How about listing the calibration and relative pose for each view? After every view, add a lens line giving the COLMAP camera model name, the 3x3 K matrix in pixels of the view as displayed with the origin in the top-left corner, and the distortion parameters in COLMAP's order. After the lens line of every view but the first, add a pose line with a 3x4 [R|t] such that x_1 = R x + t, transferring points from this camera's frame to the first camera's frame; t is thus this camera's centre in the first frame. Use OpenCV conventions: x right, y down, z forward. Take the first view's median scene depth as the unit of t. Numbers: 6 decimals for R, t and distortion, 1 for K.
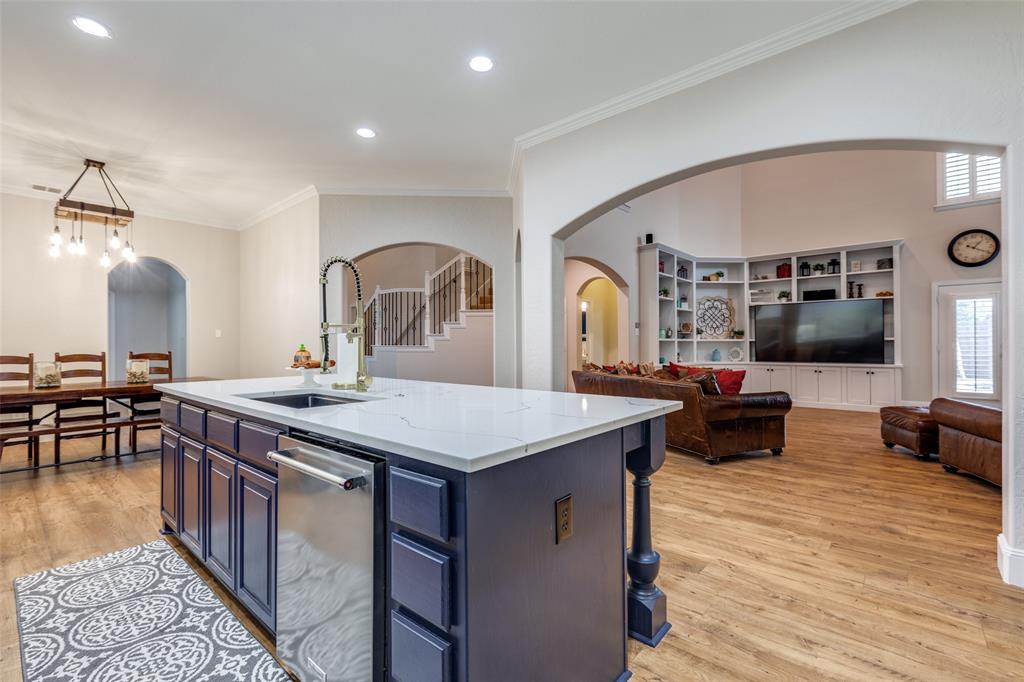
lens RADIAL K [[449.5, 0, 511.3], [0, 449.5, 338.9], [0, 0, 1]] dist [0.002115, -0.002315]
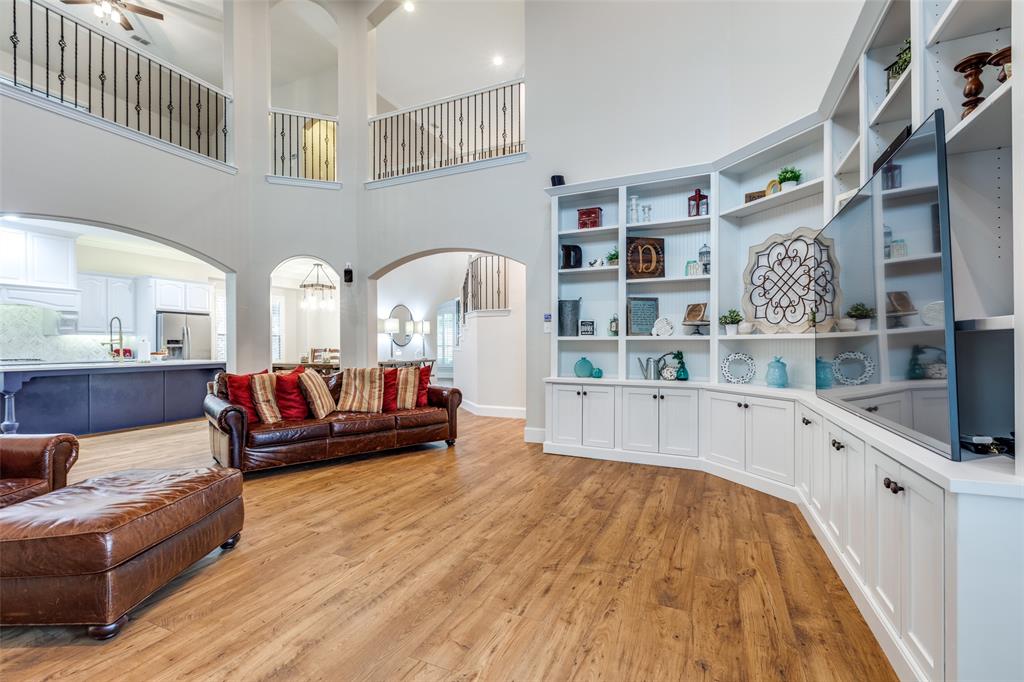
lens RADIAL K [[449.5, 0, 508.5], [0, 449.5, 345.6], [0, 0, 1]] dist [0.002115, -0.002315]
pose [[0.293051, 0.002159, -0.956094, 0.865308], [0.012395, 0.999905, 0.006057, 0.005877], [0.956016, -0.013626, 0.292997, 0.704460]]
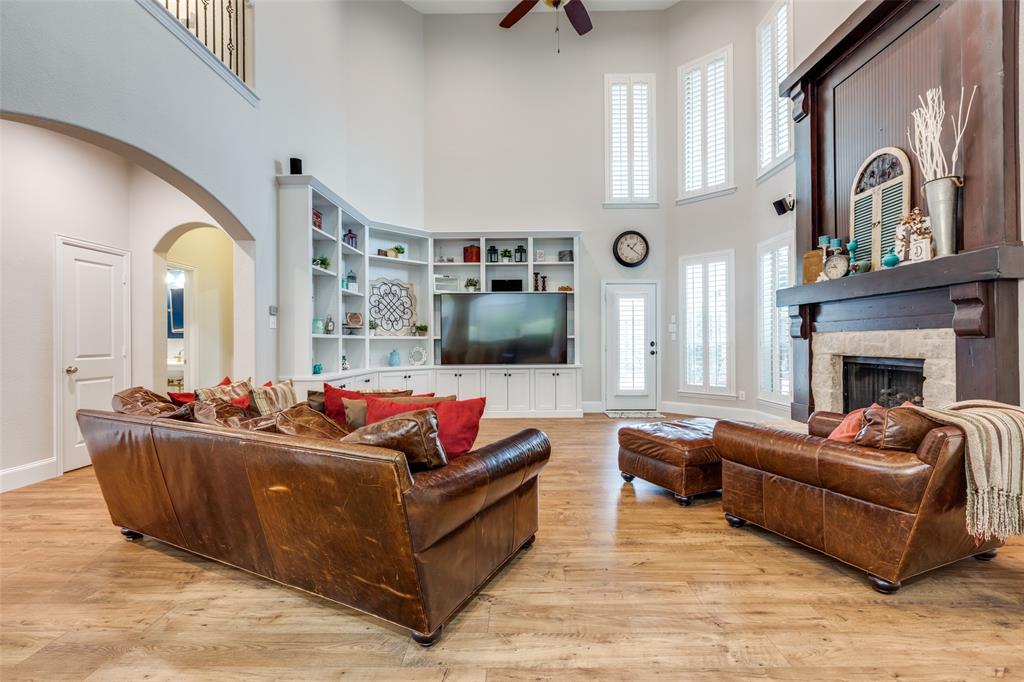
lens RADIAL K [[449.5, 0, 508.8], [0, 449.5, 340.1], [0, 0, 1]] dist [0.002115, -0.002315]
pose [[0.758860, 0.001411, 0.651252, 0.127043], [-0.004672, 0.999984, 0.003277, 0.003830], [-0.651237, -0.005529, 0.758854, 0.345030]]
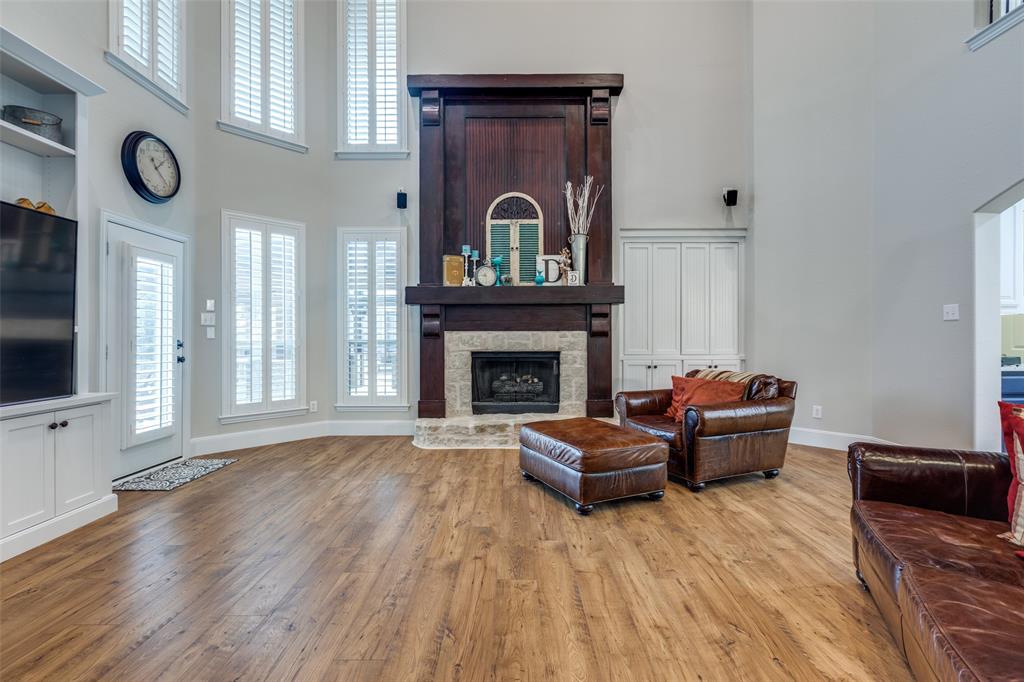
lens RADIAL K [[449.5, 0, 511.9], [0, 449.5, 338.7], [0, 0, 1]] dist [0.002115, -0.002315]
pose [[-0.659501, 0.005105, 0.751686, 0.279779], [-0.003961, 0.999939, -0.010266, 0.010359], [-0.751693, -0.009748, -0.659441, 0.887743]]
